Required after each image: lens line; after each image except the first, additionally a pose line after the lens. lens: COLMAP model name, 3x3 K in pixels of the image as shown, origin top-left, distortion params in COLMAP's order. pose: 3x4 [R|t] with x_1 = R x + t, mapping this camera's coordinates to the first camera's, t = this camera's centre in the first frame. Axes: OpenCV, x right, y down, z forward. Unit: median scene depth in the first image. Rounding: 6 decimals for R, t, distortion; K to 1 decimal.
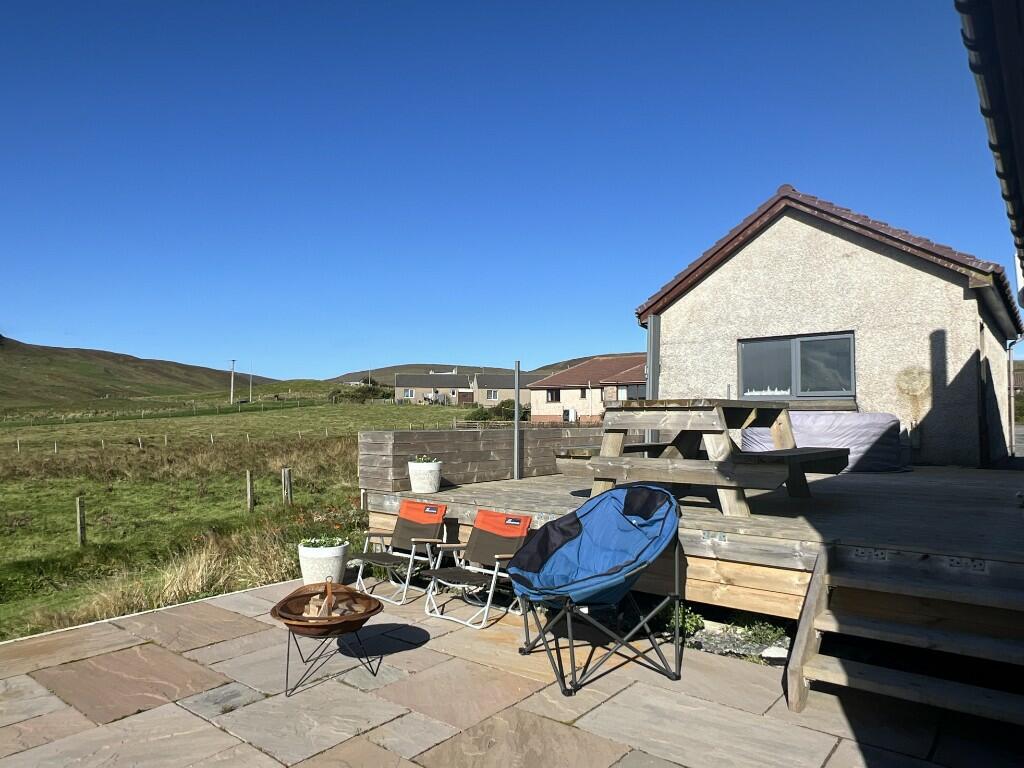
lens RADIAL K [[664.7, 0, 509.4], [0, 664.7, 386.7], [0, 0, 1]] dist [0.006881, 0.000672]
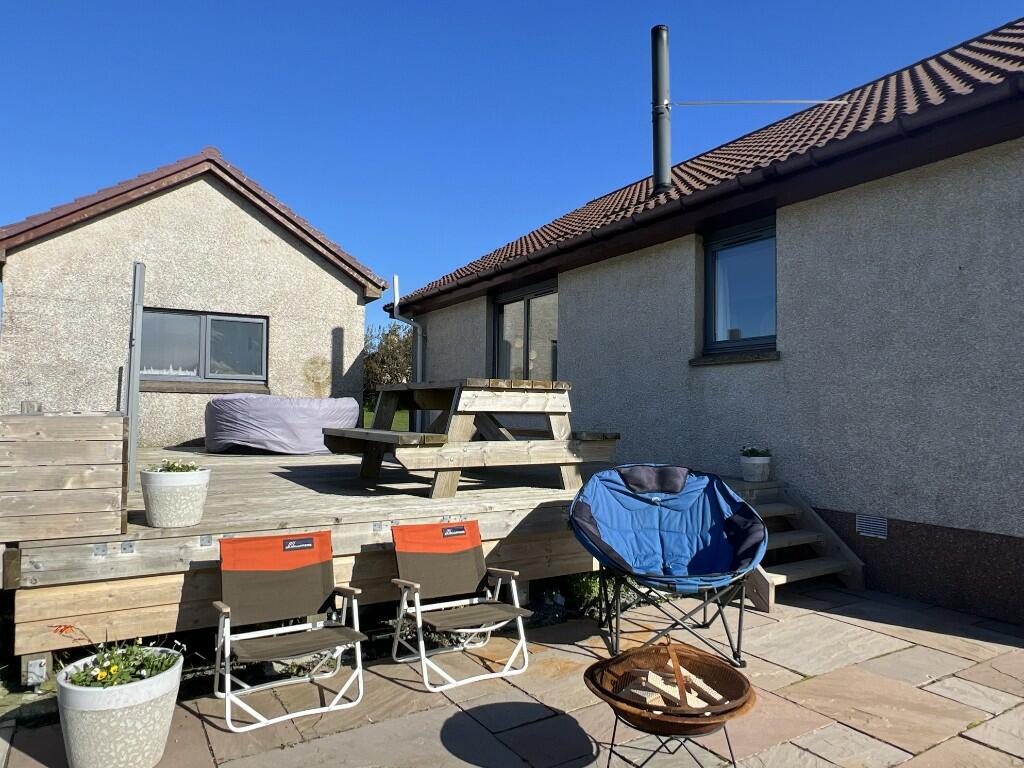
lens RADIAL K [[664.7, 0, 507.1], [0, 664.7, 380.7], [0, 0, 1]] dist [0.006881, 0.000672]
pose [[0.336445, 0.044491, 0.940652, -0.315614], [-0.055227, 0.998096, -0.027455, 0.021580], [-0.940082, -0.042712, 0.338262, 0.311603]]
